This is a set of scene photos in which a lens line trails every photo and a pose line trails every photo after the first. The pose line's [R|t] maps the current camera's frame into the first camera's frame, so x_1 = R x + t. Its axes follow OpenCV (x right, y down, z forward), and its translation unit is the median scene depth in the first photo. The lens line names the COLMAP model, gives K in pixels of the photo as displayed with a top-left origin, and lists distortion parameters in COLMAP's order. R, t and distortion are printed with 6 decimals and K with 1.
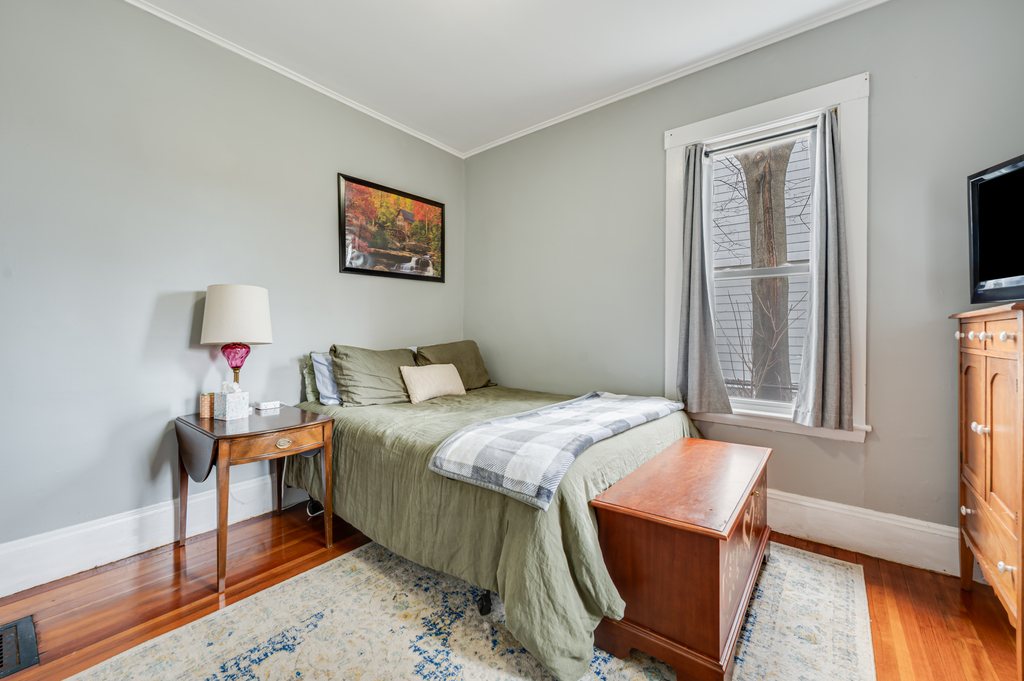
lens RADIAL K [[413.8, 0, 511.8], [0, 413.8, 336.4], [0, 0, 1]] dist [-0.001482, -0.000134]
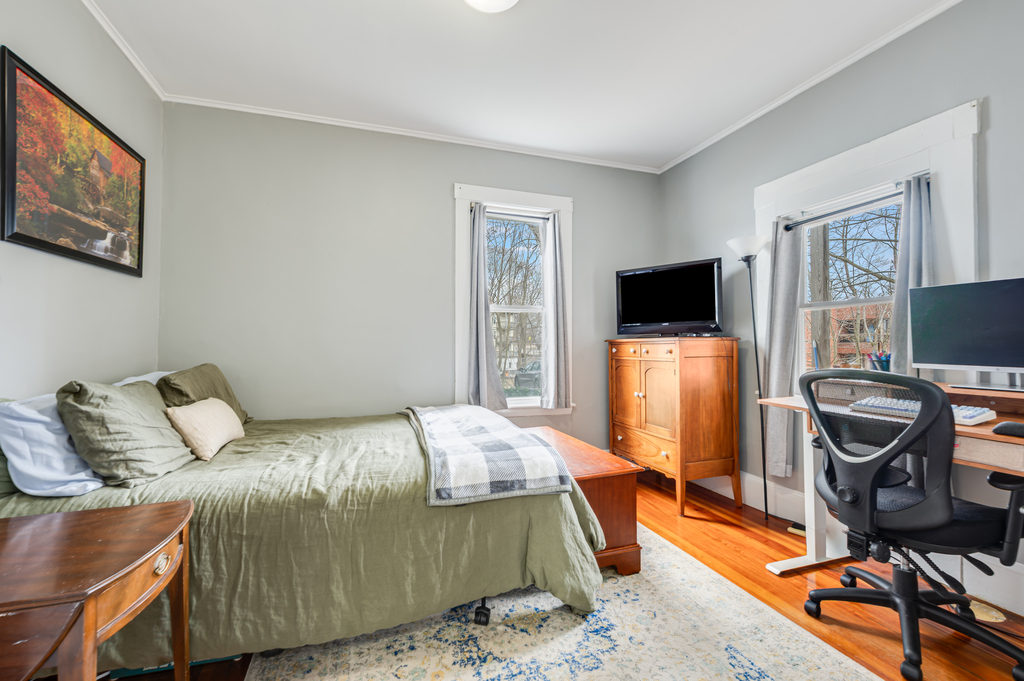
lens RADIAL K [[406.2, 0, 508.2], [0, 406.2, 343.3], [0, 0, 1]] dist [-0.001295, -0.000024]
pose [[0.551379, -0.000117, 0.834255, -0.561686], [0.013570, 0.999869, -0.008828, -0.017086], [-0.834144, 0.016189, 0.551308, 0.237536]]
